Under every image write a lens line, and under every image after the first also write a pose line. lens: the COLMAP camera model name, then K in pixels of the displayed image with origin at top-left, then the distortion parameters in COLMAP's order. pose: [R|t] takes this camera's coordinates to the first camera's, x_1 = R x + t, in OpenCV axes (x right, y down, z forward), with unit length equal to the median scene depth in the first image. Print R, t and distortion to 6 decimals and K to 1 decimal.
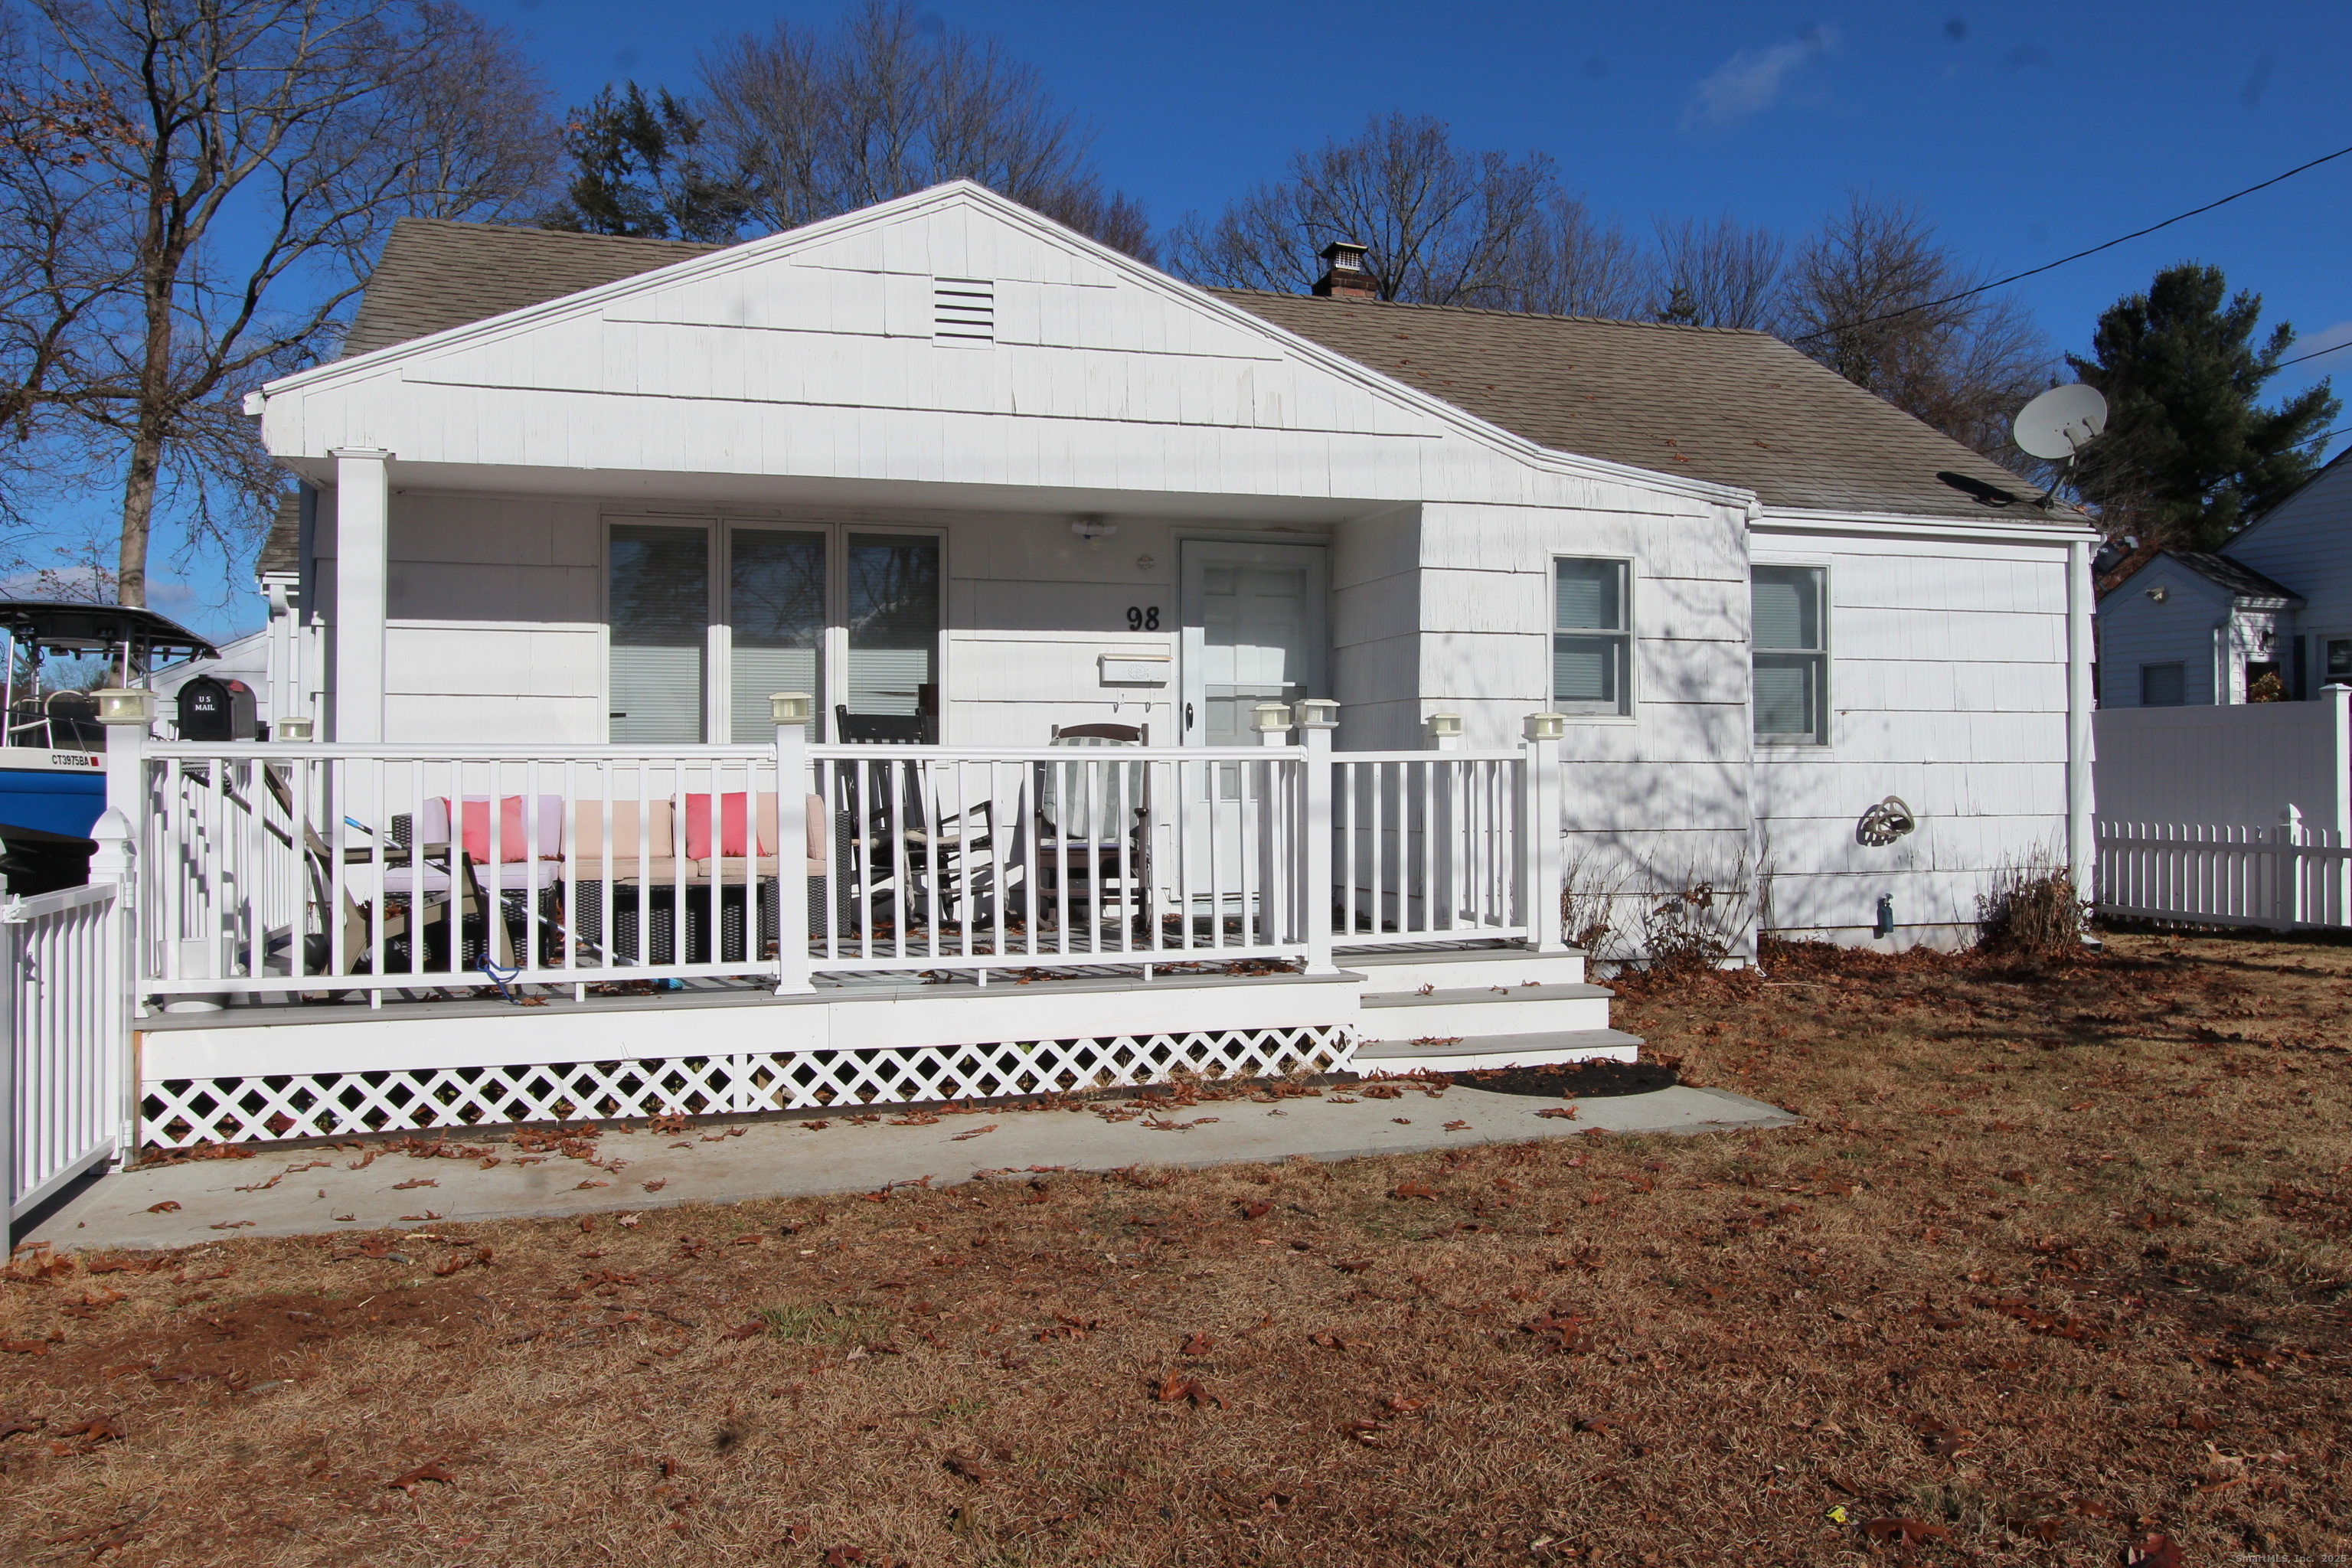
lens RADIAL K [[1822.5, 0, 1174.8], [0, 1822.5, 756.6], [0, 0, 1]] dist [0.019866, 0.004607]
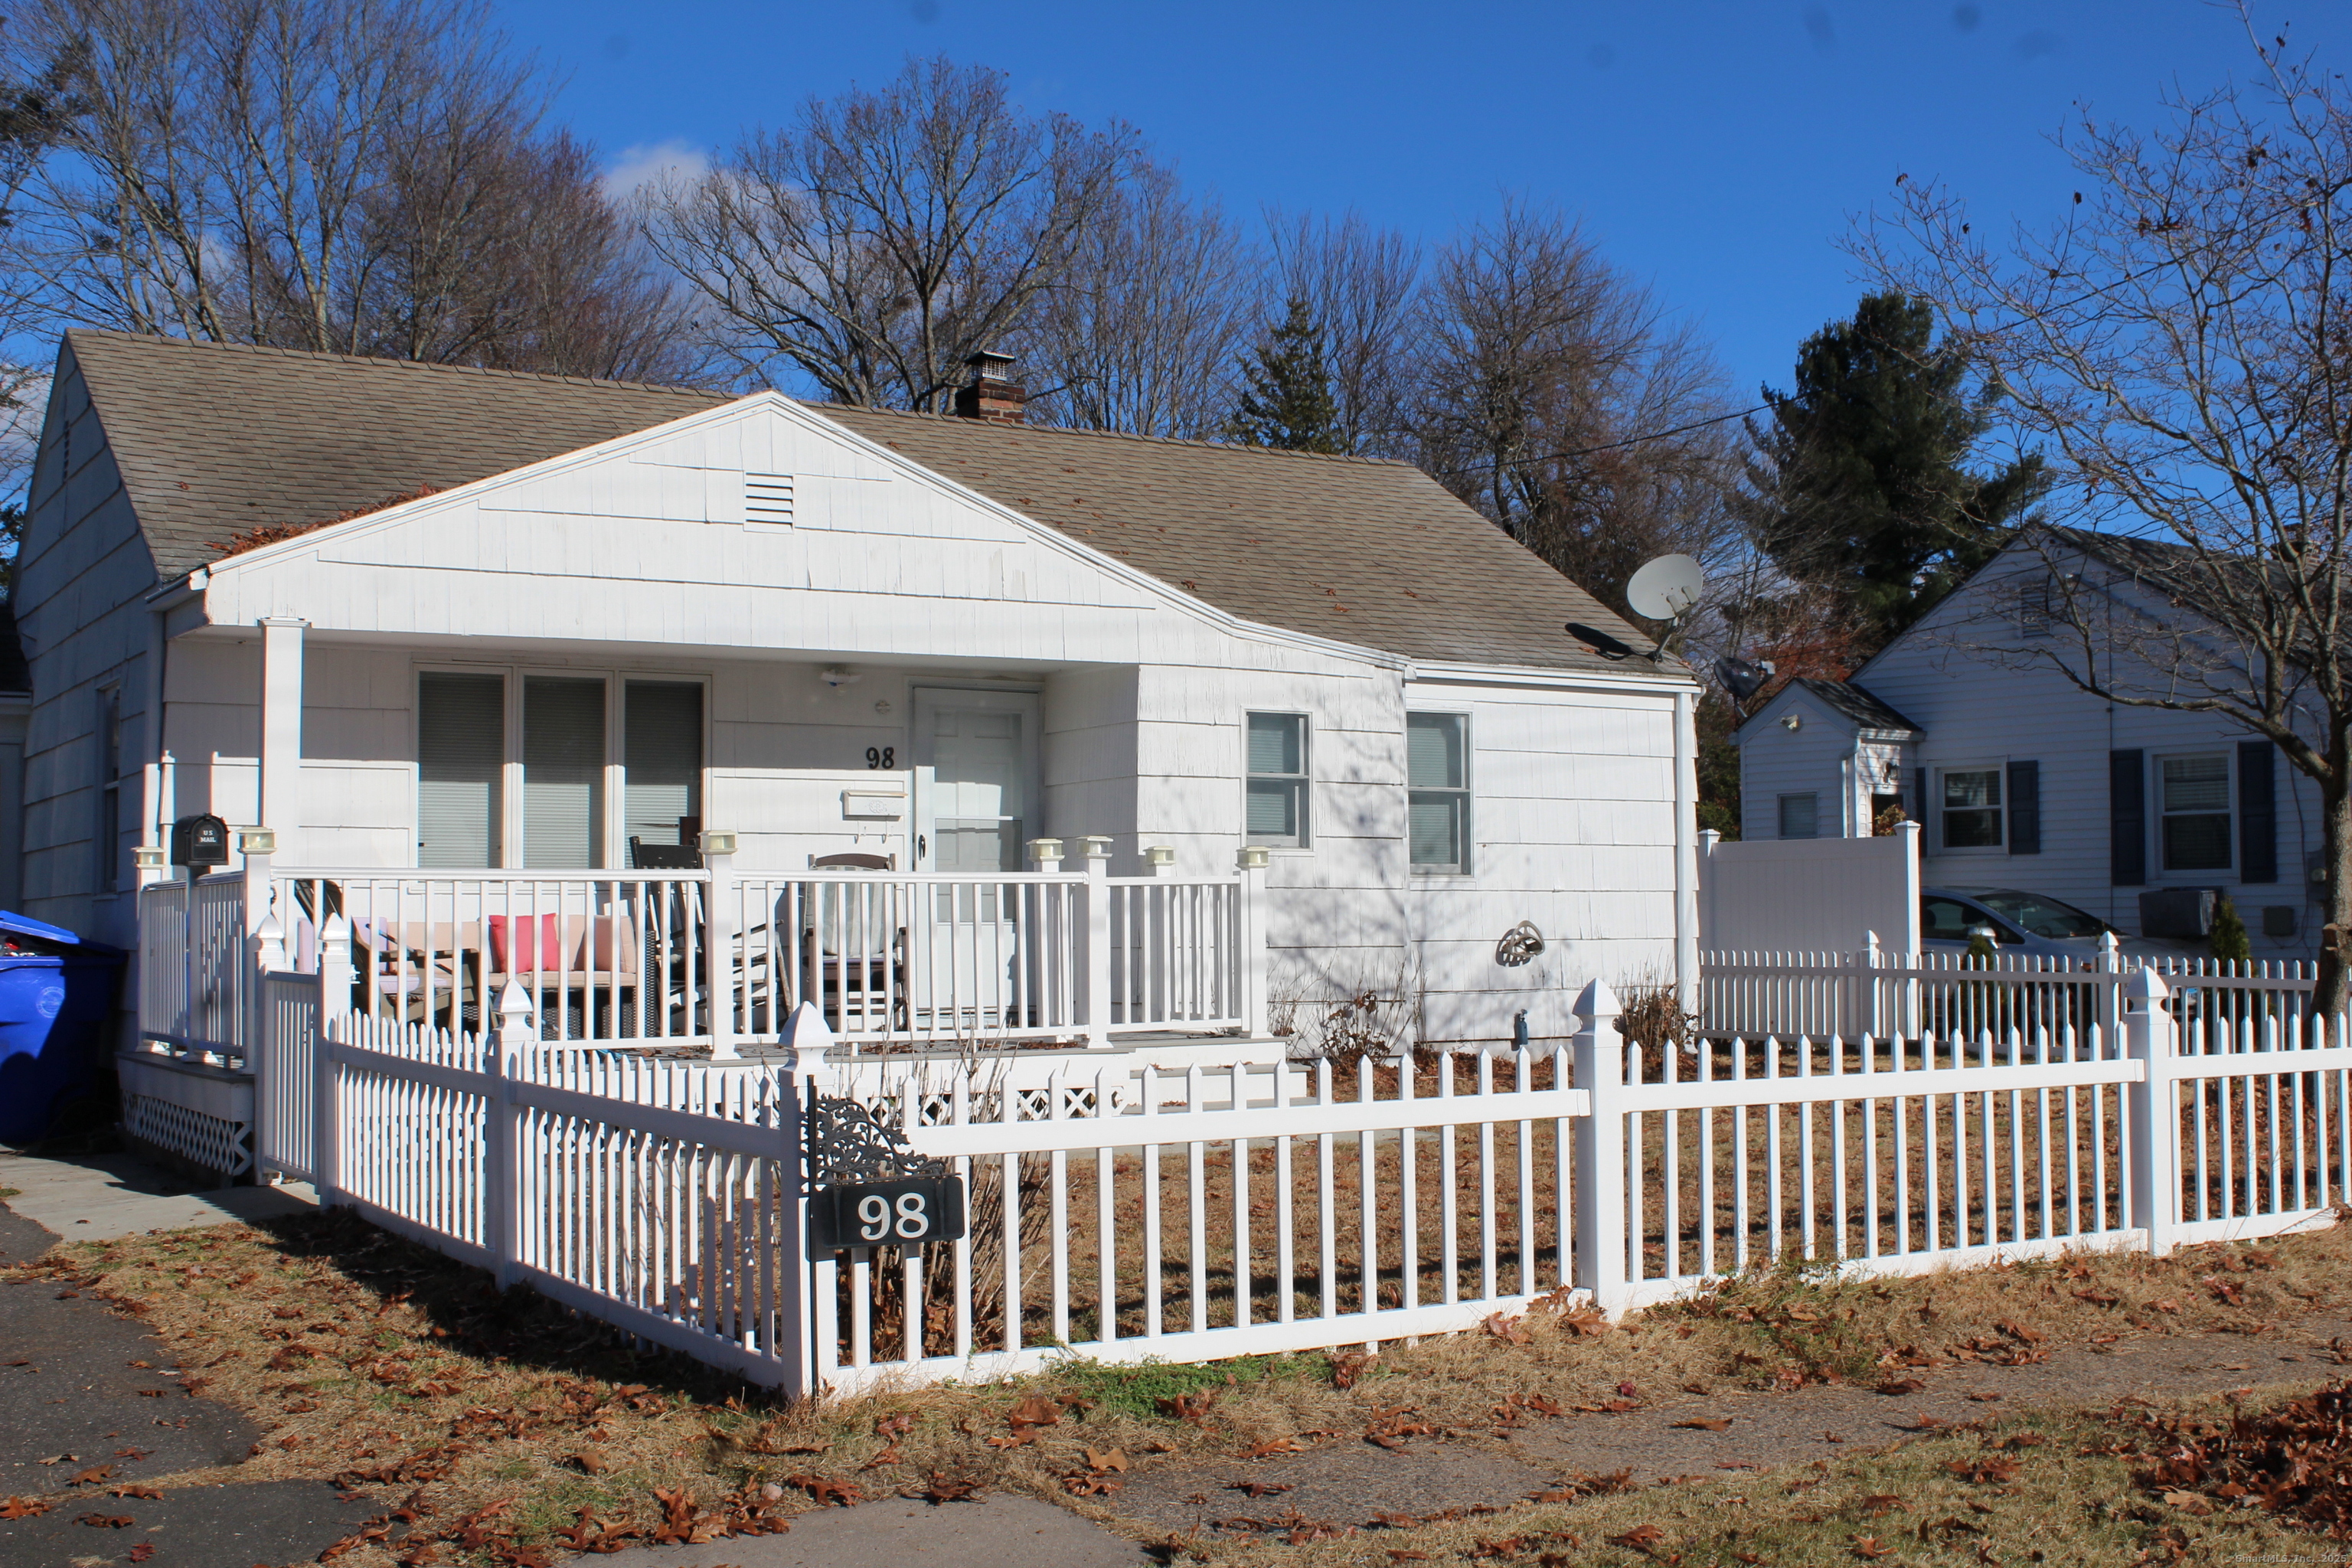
lens RADIAL K [[2744.5, 0, 1176.0], [0, 2744.5, 784.0], [0, 0, 1]] dist [0.081544, 0.002343]
pose [[0.972900, 0.009057, 0.231051, -0.226996], [0.000838, 0.999088, -0.042690, 0.010831], [-0.231227, 0.041727, 0.972005, -0.651756]]
